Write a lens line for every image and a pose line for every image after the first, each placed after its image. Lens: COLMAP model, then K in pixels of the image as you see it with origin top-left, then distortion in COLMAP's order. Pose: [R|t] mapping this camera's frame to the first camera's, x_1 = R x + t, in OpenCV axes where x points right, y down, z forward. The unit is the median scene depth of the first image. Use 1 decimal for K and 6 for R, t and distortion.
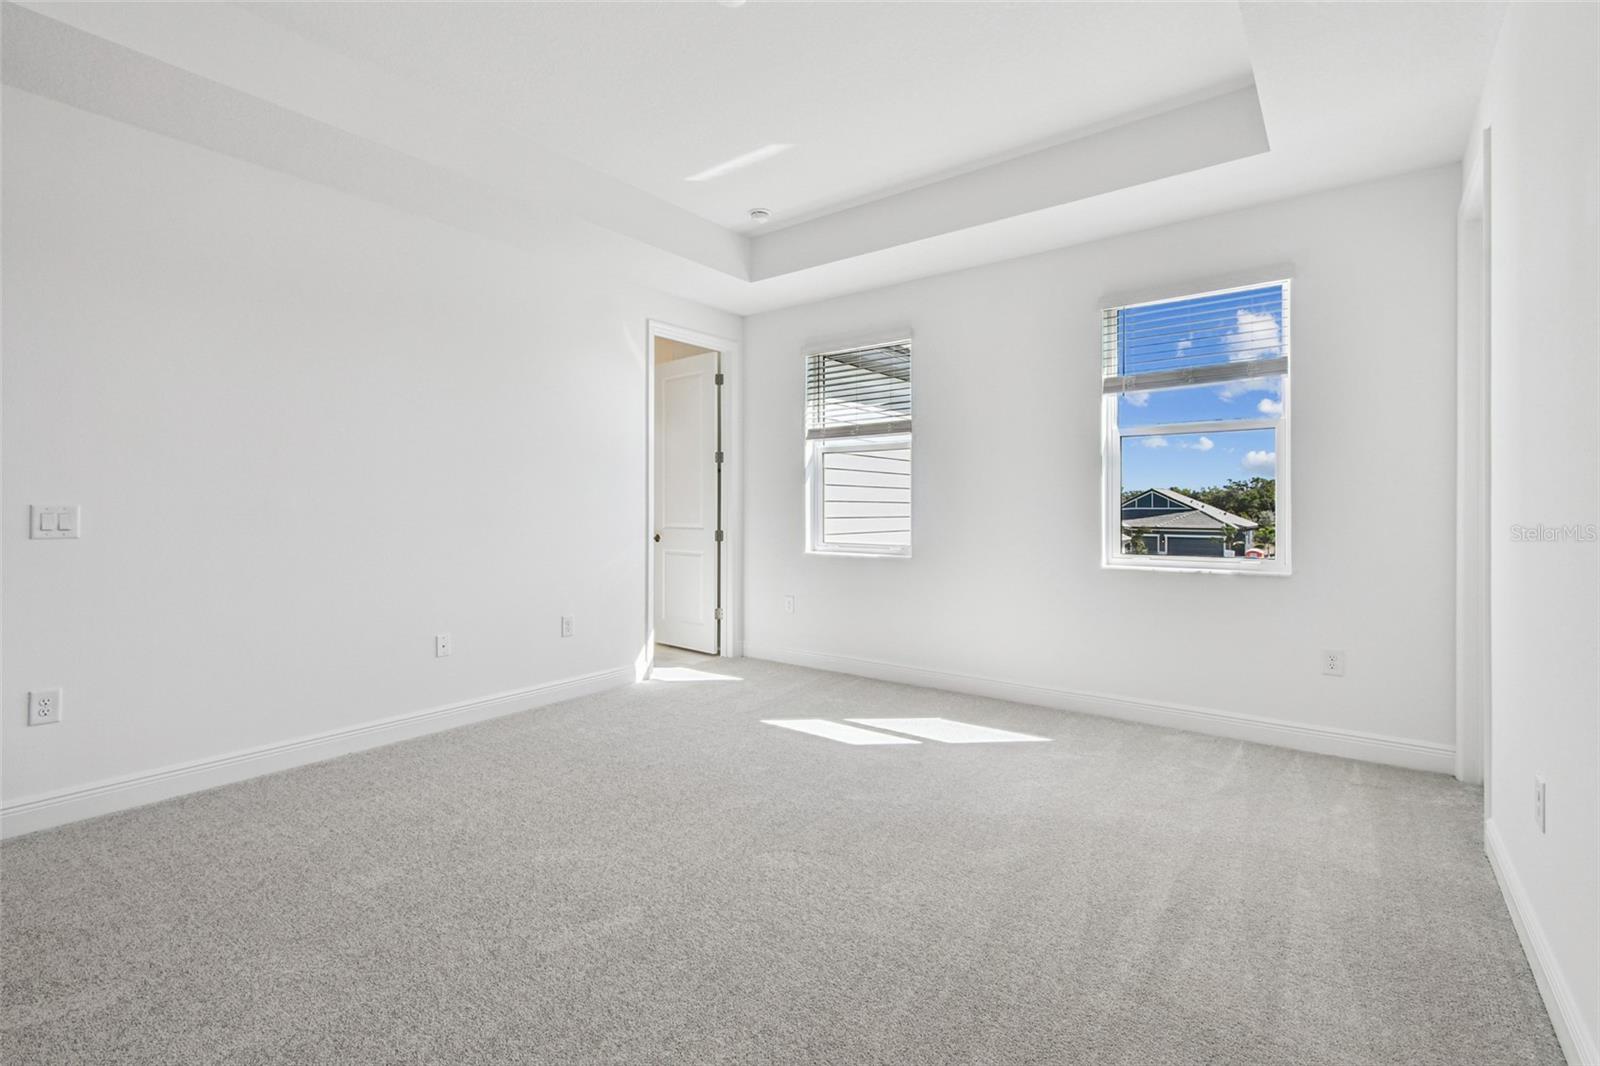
lens RADIAL K [[721.7, 0, 801.7], [0, 721.7, 508.8], [0, 0, 1]] dist [-0.000674, -0.000115]
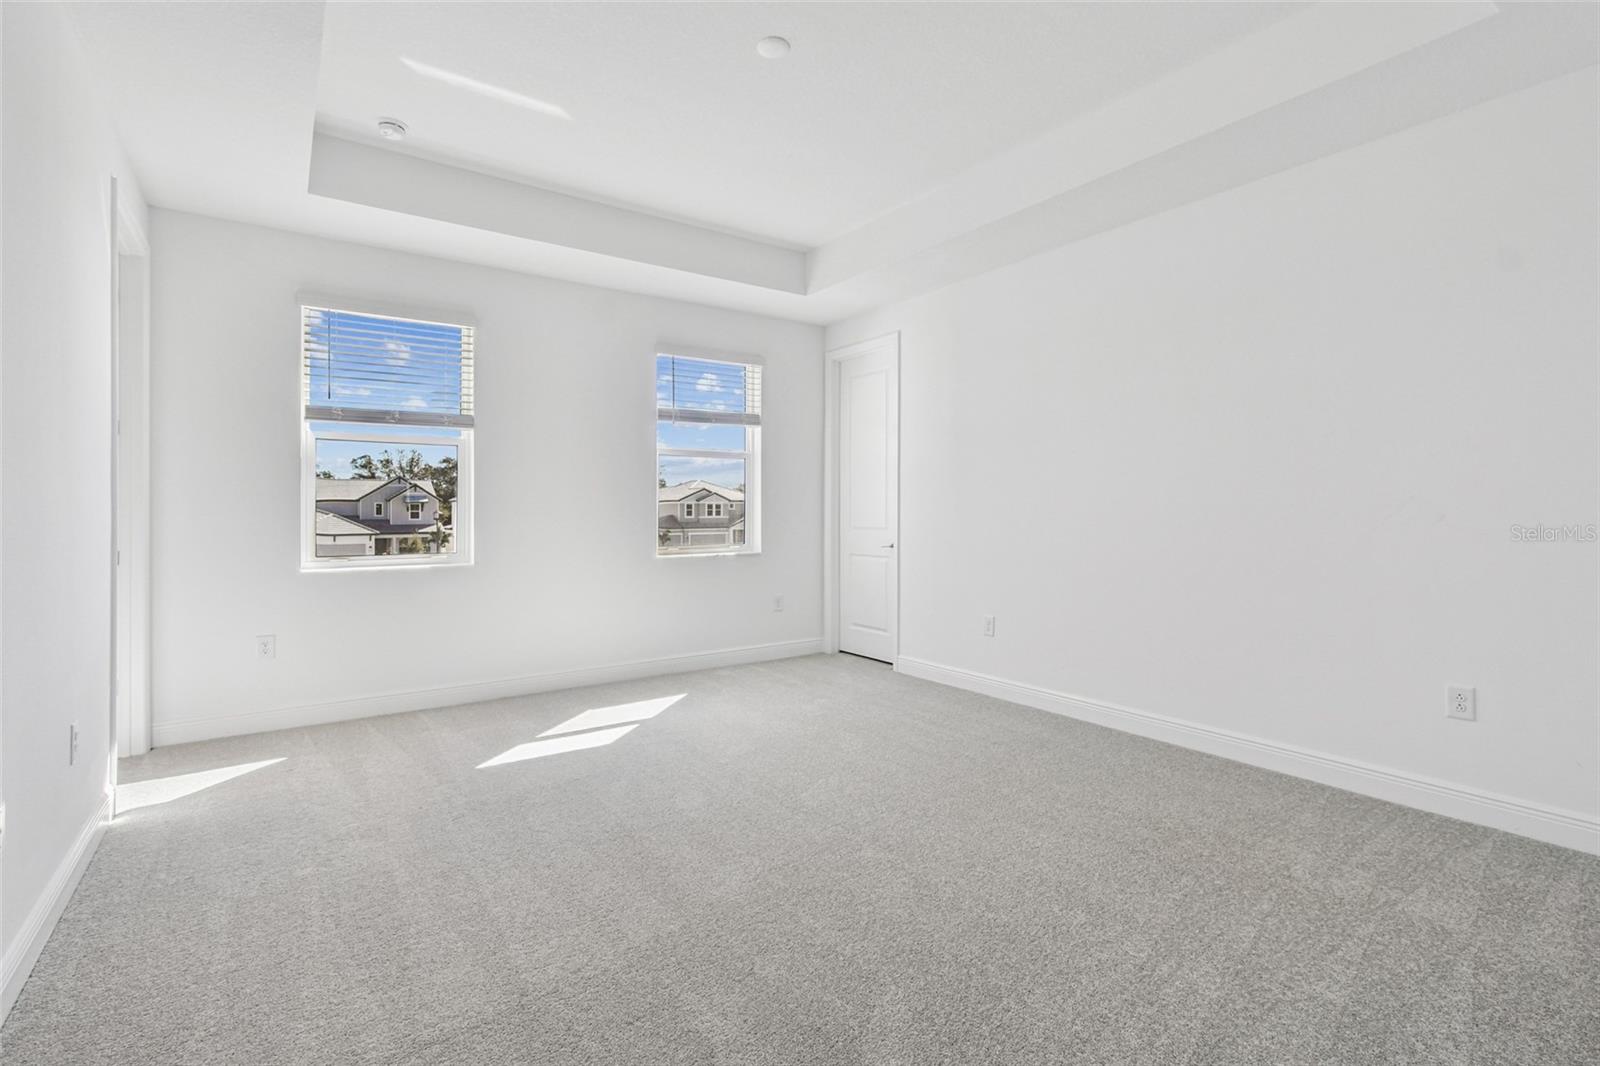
lens RADIAL K [[719.6, 0, 789.6], [0, 719.6, 522.5], [0, 0, 1]] dist [-0.000314, -0.000137]
pose [[0.315681, -0.018396, 0.948687, -0.613524], [-0.000649, 0.999808, 0.019604, -0.005067], [-0.948865, -0.006805, 0.315609, 0.335555]]
